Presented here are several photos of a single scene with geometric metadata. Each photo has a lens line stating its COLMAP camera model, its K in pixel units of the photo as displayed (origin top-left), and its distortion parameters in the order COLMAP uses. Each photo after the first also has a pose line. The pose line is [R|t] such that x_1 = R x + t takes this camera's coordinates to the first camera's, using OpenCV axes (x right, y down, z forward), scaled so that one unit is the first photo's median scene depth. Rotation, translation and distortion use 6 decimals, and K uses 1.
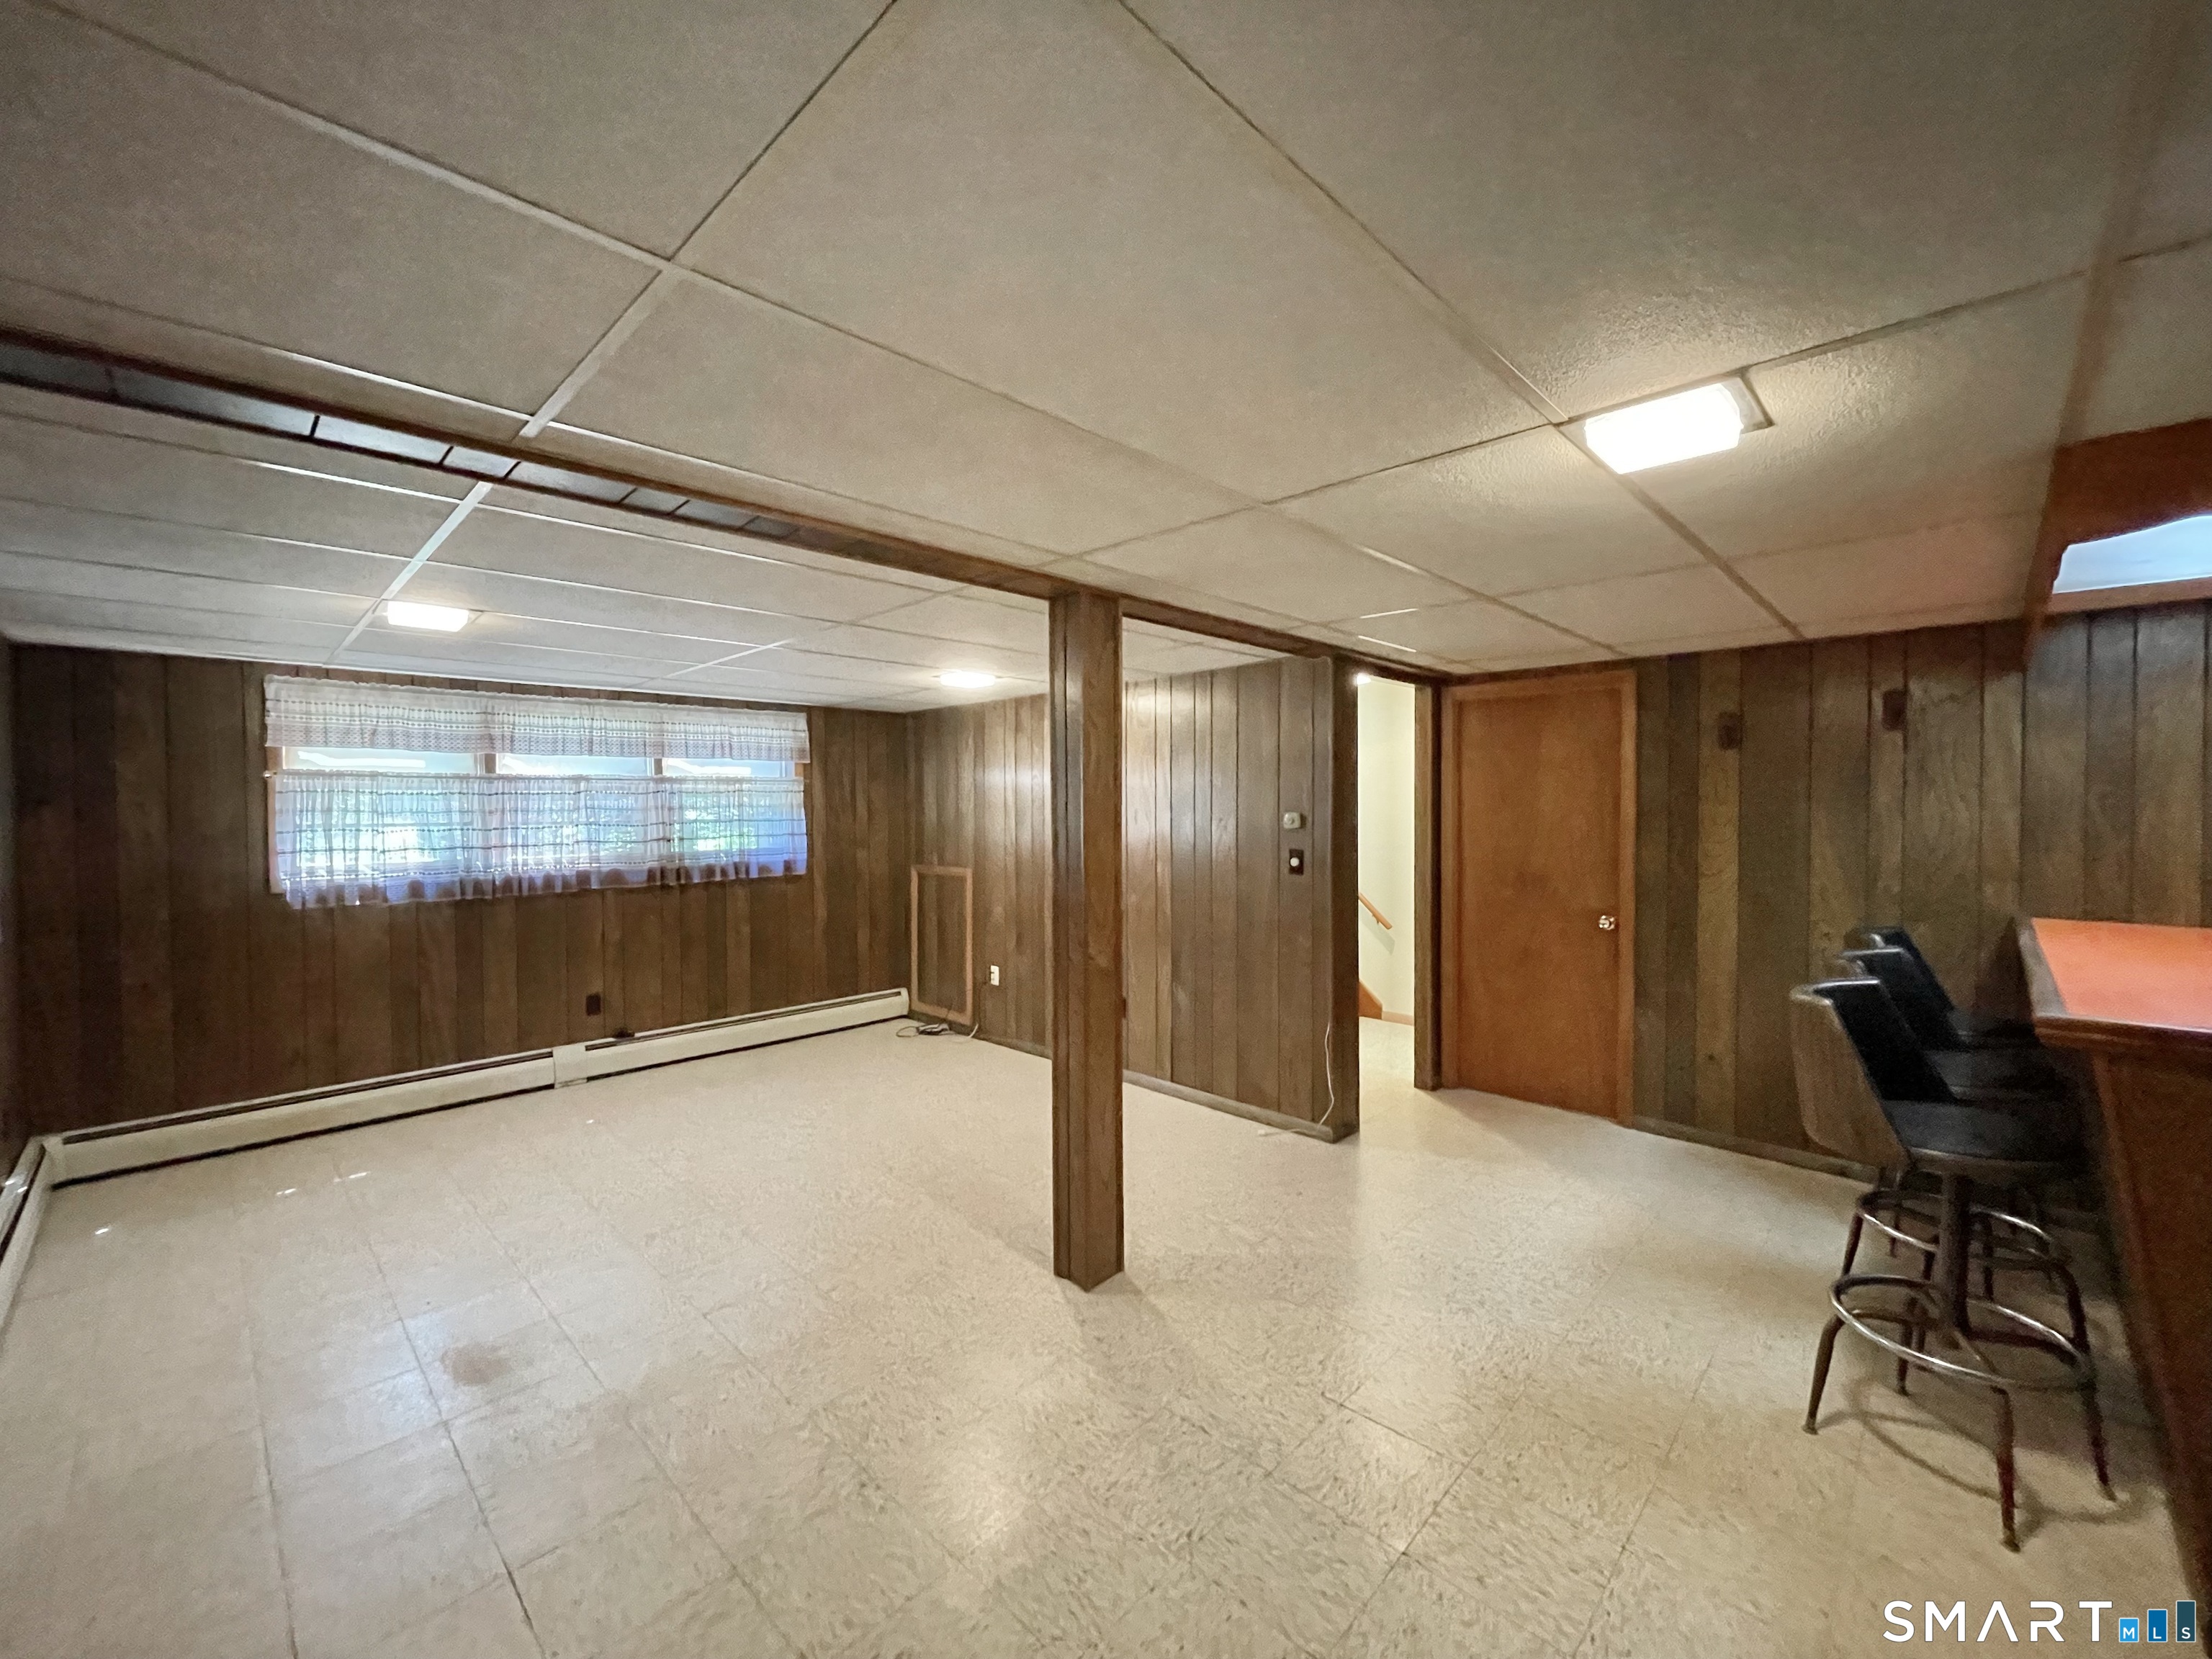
lens RADIAL K [[897.6, 0, 1110.3], [0, 897.6, 816.7], [0, 0, 1]] dist [0.002107, -0.001516]
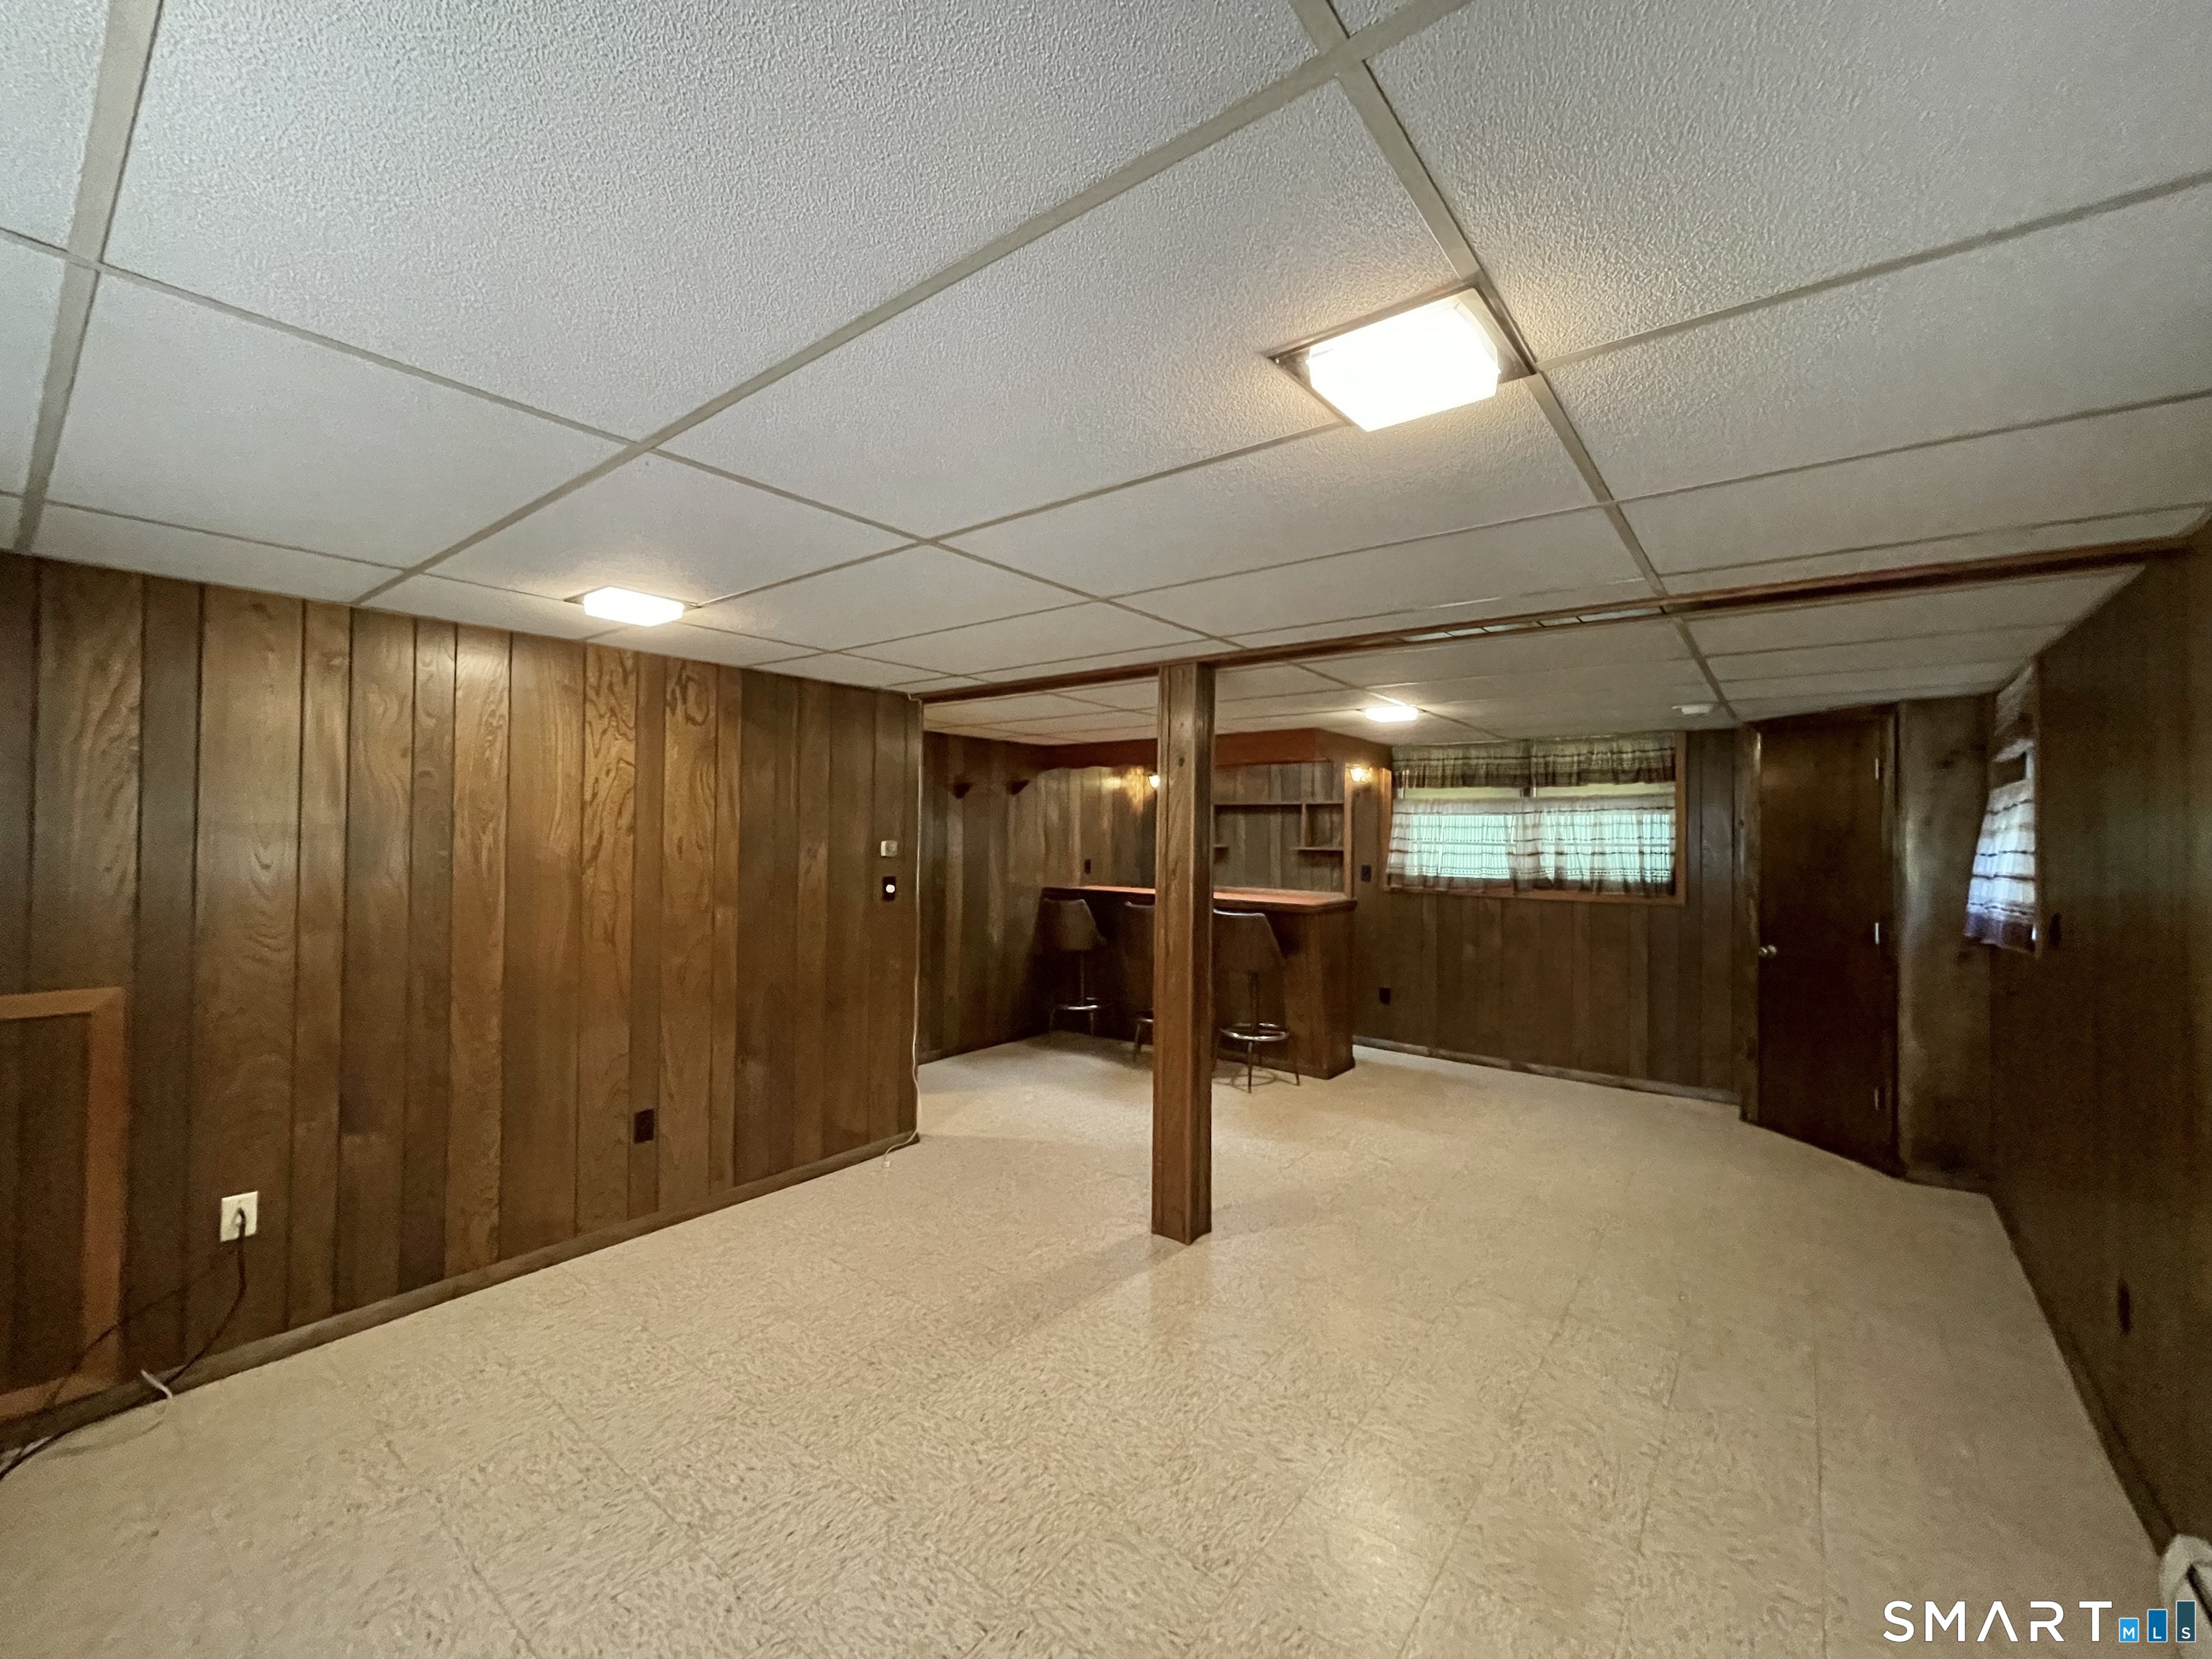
lens RADIAL K [[897.6, 0, 1110.3], [0, 897.6, 816.7], [0, 0, 1]] dist [0.002107, -0.001516]
pose [[-0.107218, 0.016922, 0.994091, -0.845133], [0.000017, 0.999855, -0.017018, -0.015073], [-0.994235, -0.001808, -0.107203, 0.858100]]
